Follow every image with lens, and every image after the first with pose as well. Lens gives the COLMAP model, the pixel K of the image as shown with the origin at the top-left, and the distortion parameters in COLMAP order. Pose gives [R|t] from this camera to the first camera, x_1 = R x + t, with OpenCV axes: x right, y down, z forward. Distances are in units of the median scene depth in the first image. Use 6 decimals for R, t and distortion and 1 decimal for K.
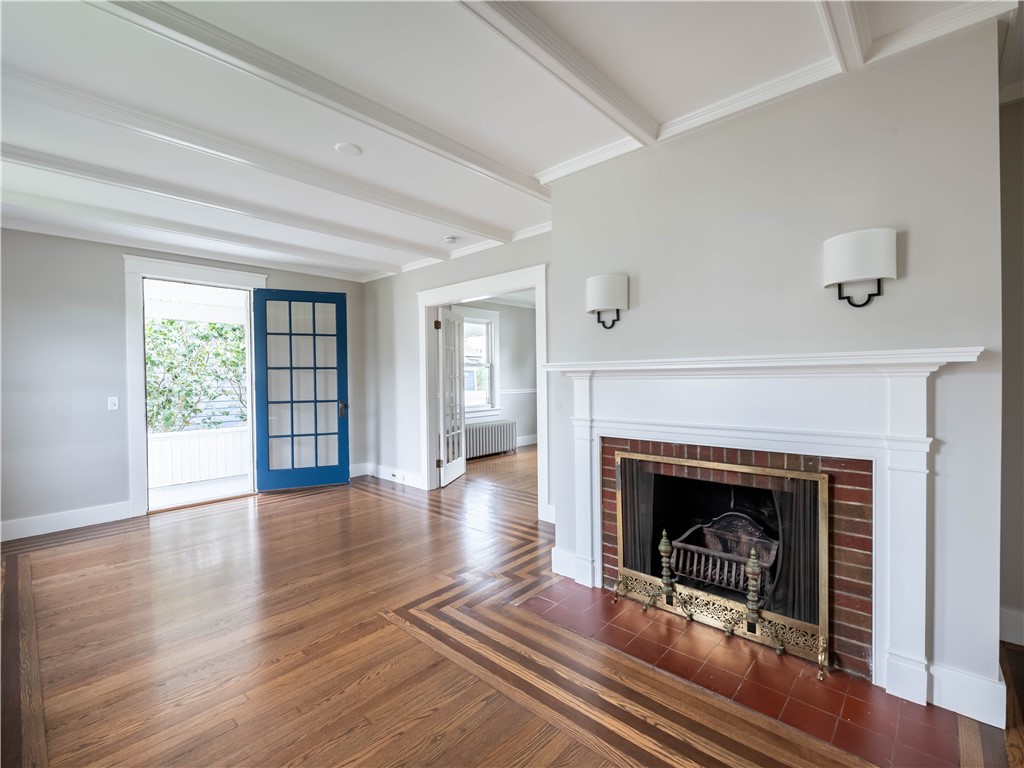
lens RADIAL K [[453.8, 0, 516.1], [0, 453.8, 383.5], [0, 0, 1]] dist [-0.003188, -0.002308]
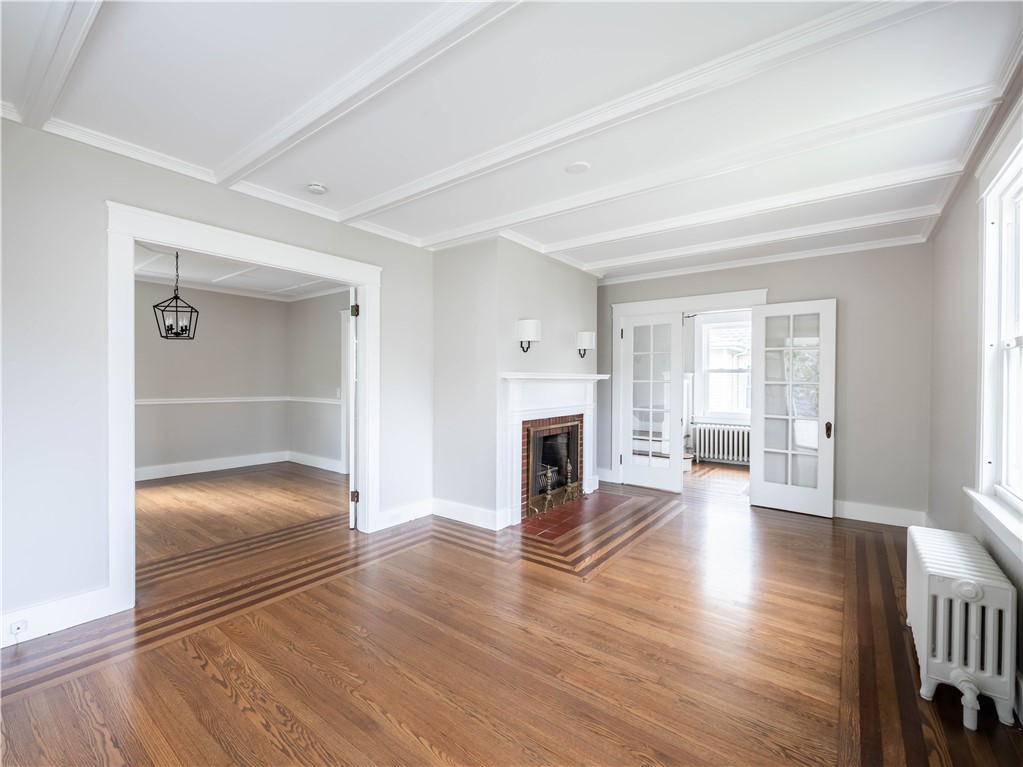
lens RADIAL K [[453.3, 0, 471.0], [0, 453.3, 383.3], [0, 0, 1]] dist [-0.003188, -0.002308]
pose [[-0.037784, 0.005815, 0.999269, -0.893597], [0.012941, 0.999902, -0.005329, -0.004120], [-0.999202, 0.012730, -0.037855, 0.814761]]
